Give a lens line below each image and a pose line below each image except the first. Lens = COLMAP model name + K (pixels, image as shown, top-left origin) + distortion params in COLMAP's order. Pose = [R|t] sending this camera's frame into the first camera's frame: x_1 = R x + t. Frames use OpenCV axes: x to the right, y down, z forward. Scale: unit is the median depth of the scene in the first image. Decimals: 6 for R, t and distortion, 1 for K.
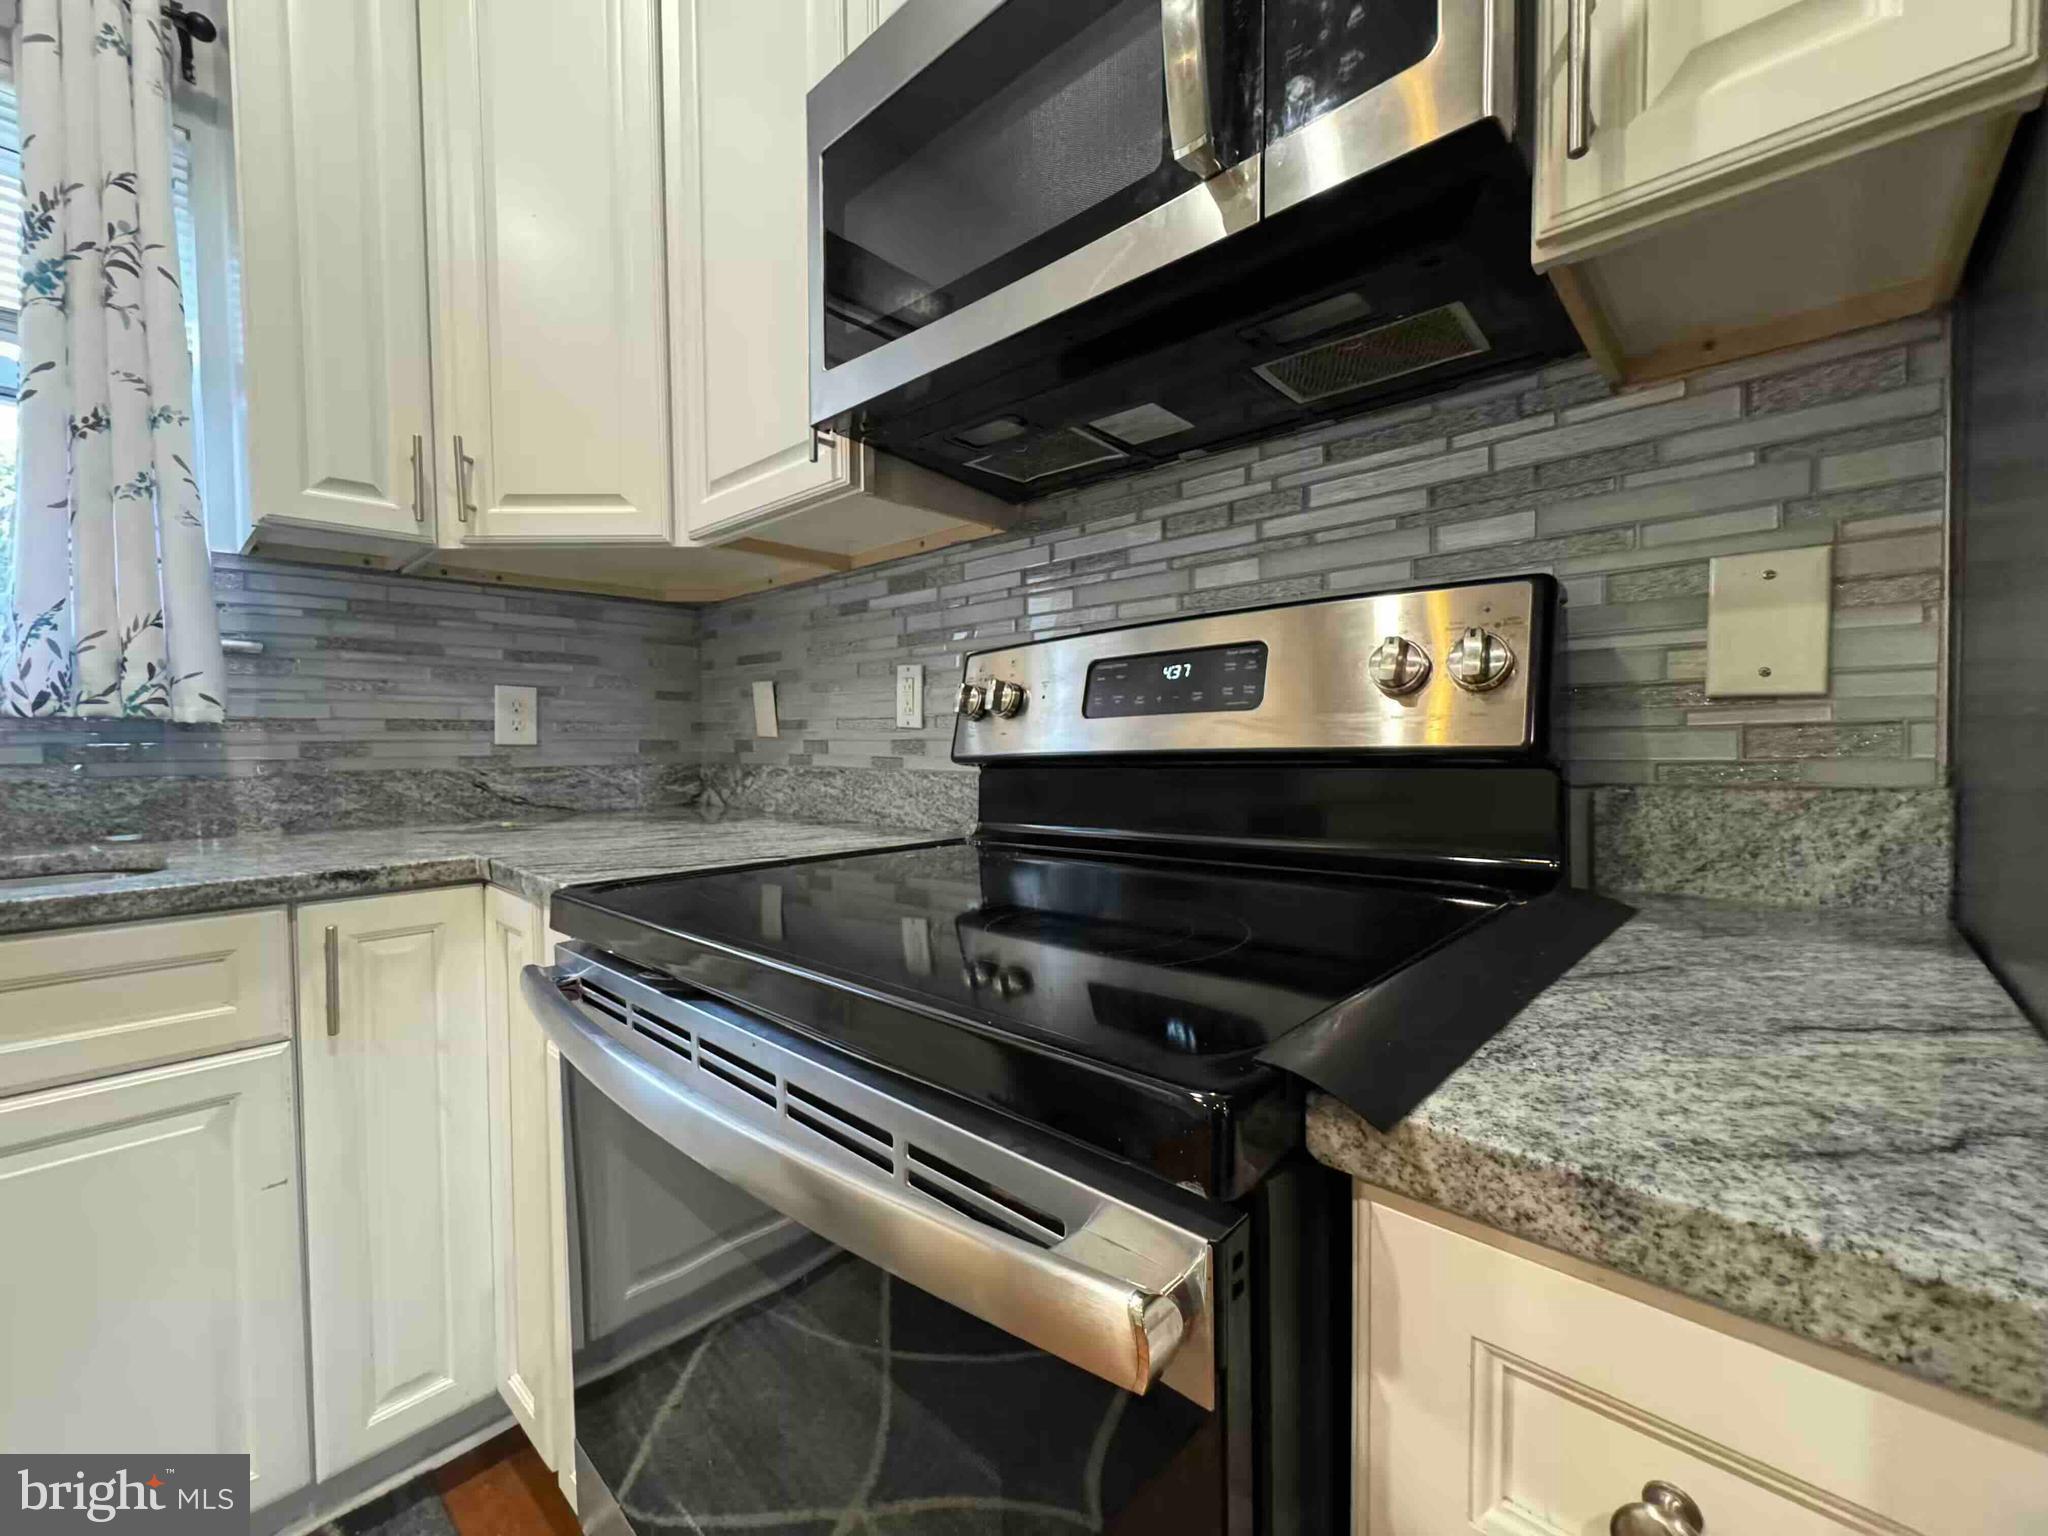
lens RADIAL K [[820.2, 0, 1023.9], [0, 820.2, 768.8], [0, 0, 1]] dist [-0.003274, 0.000049]
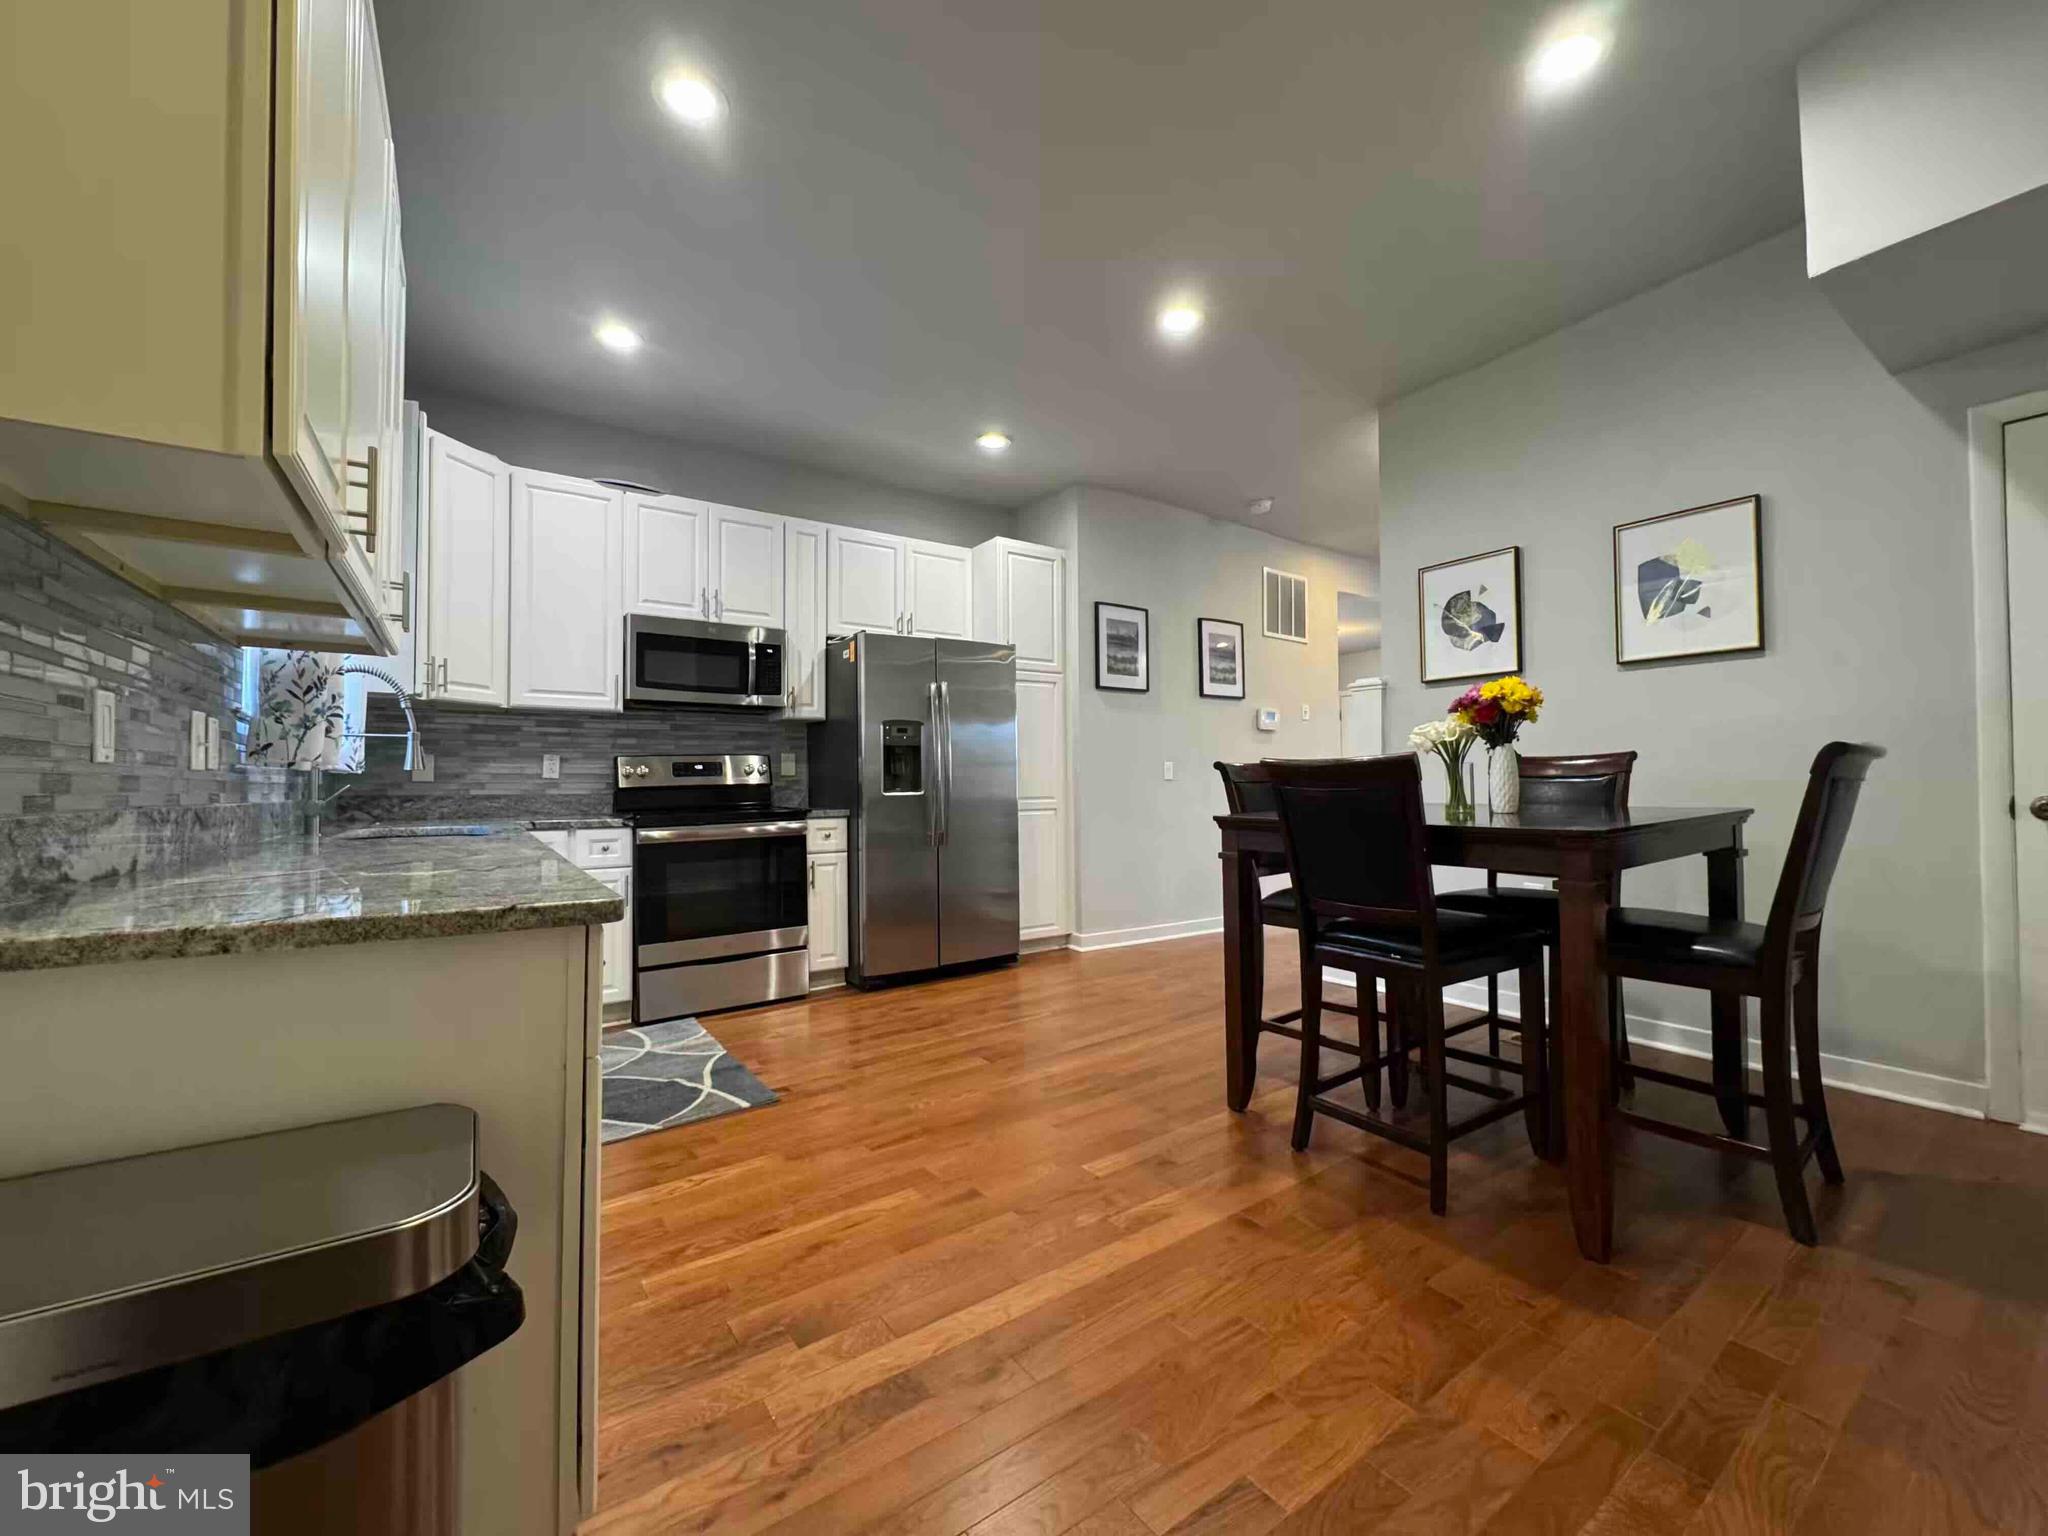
lens RADIAL K [[820.2, 0, 1033.2], [0, 820.2, 768.1], [0, 0, 1]] dist [-0.003274, 0.000049]
pose [[0.211359, 0.020854, 0.977186, -2.596855], [0.040064, 0.998747, -0.029980, 0.063532], [-0.976587, 0.045487, 0.210259, -1.168609]]
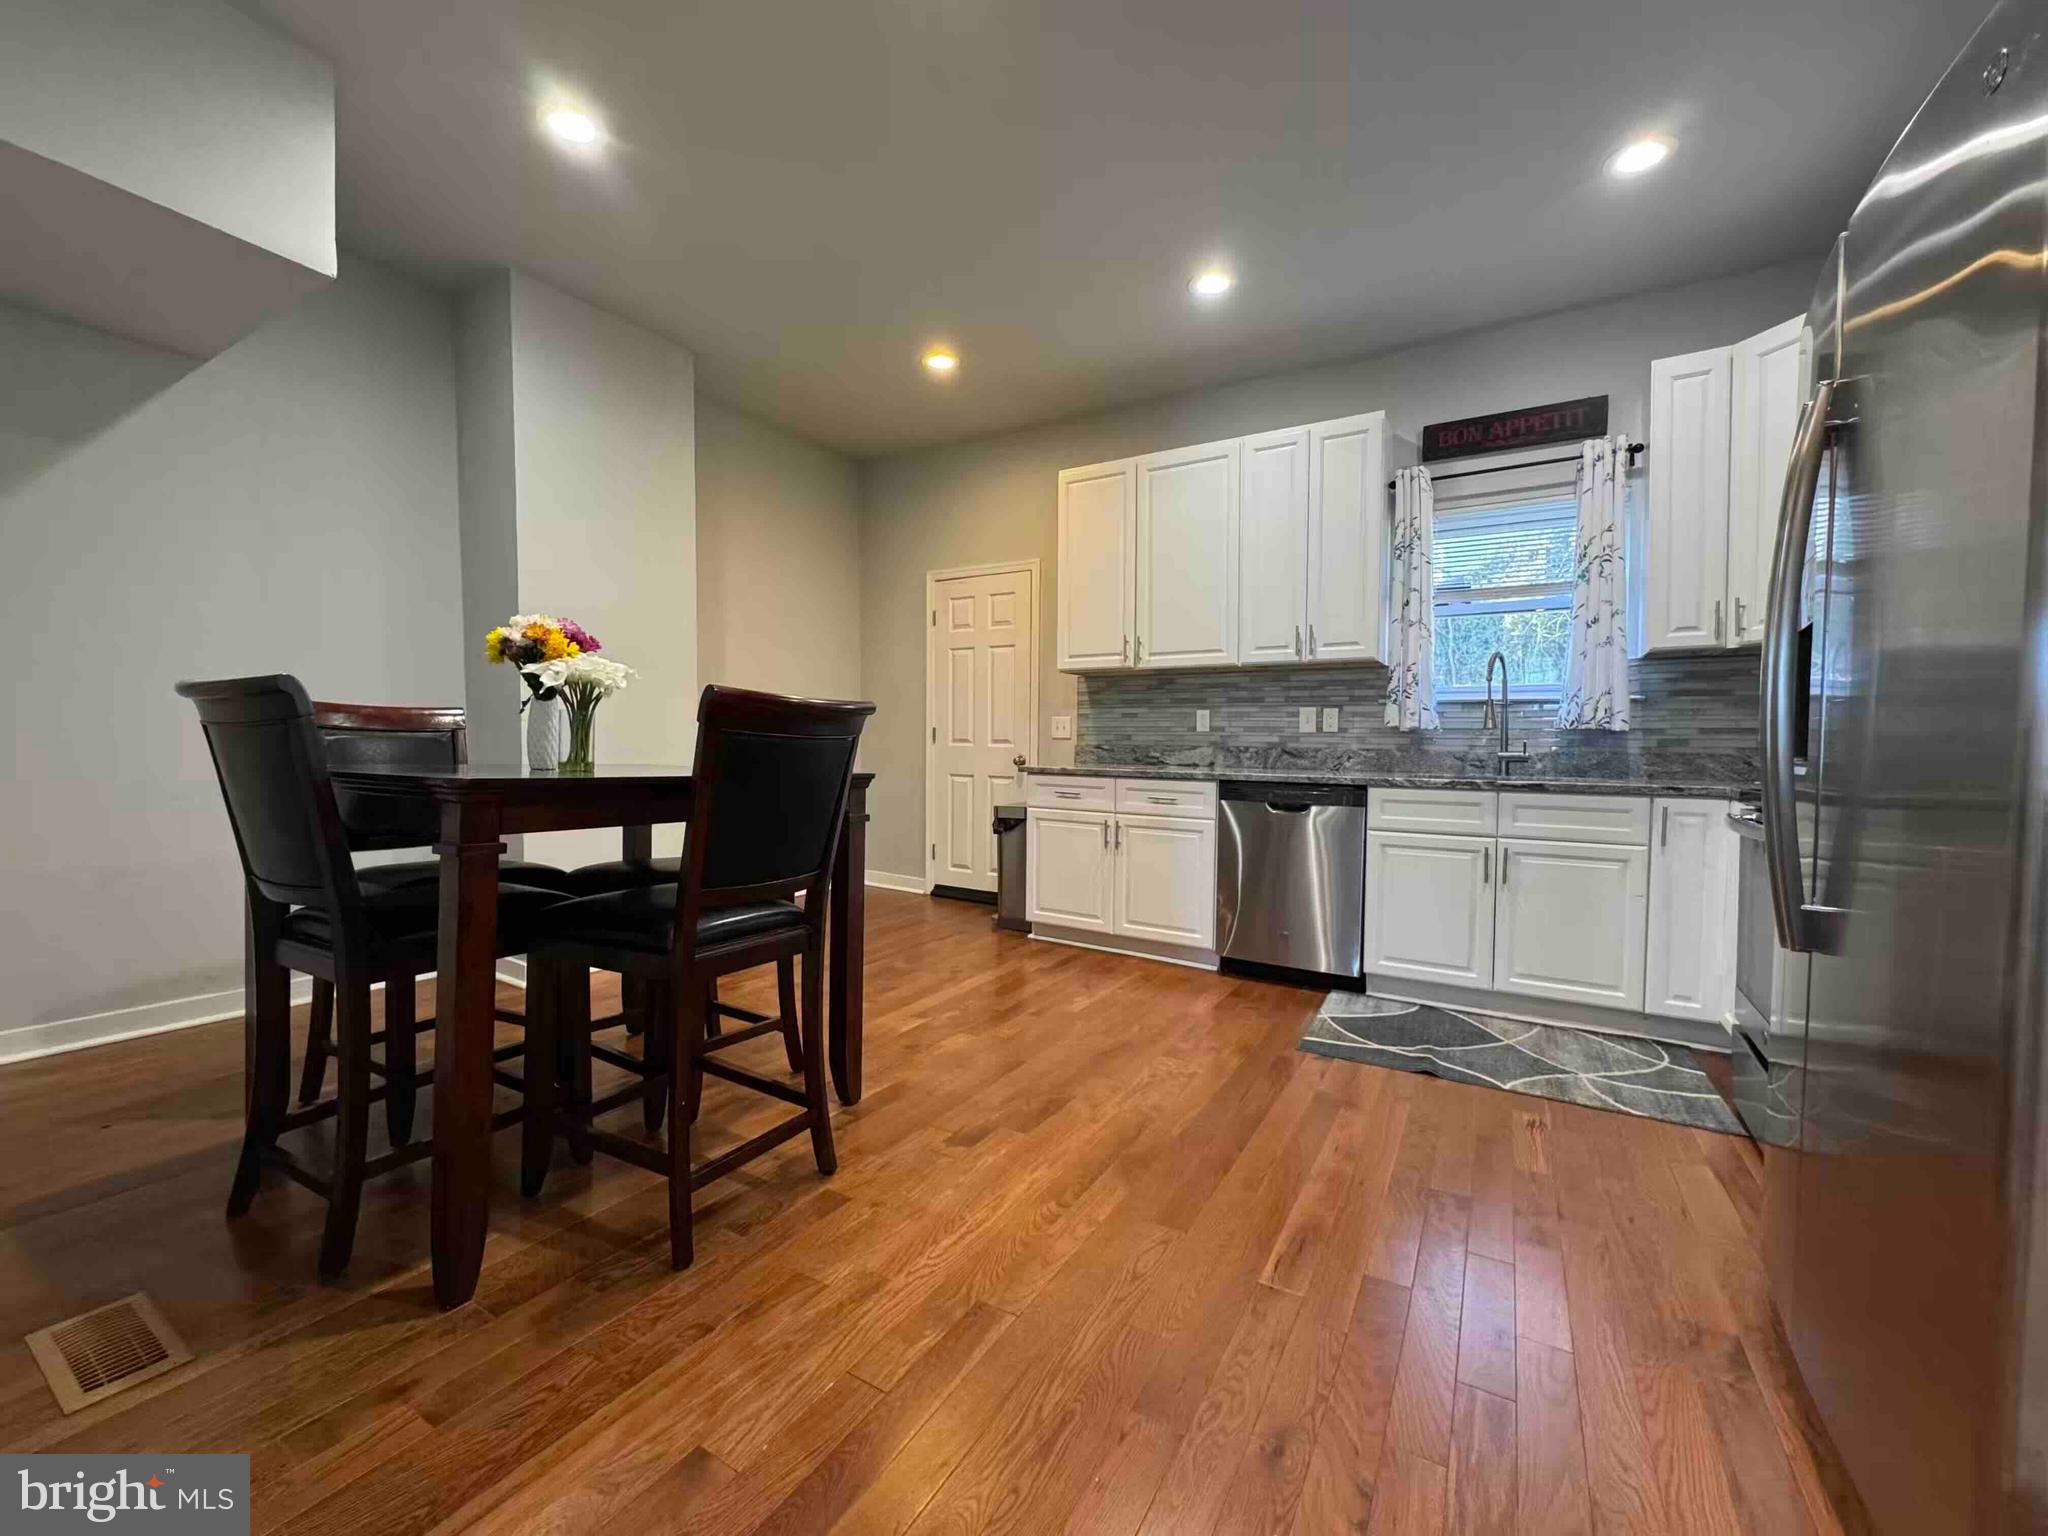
lens RADIAL K [[820.2, 0, 1020.5], [0, 820.2, 767.3], [0, 0, 1]] dist [-0.003274, 0.000049]
pose [[0.189280, 0.039146, -0.981143, 1.042080], [-0.044850, 0.998507, 0.031186, 0.055889], [0.980898, 0.038101, 0.190753, -1.200169]]
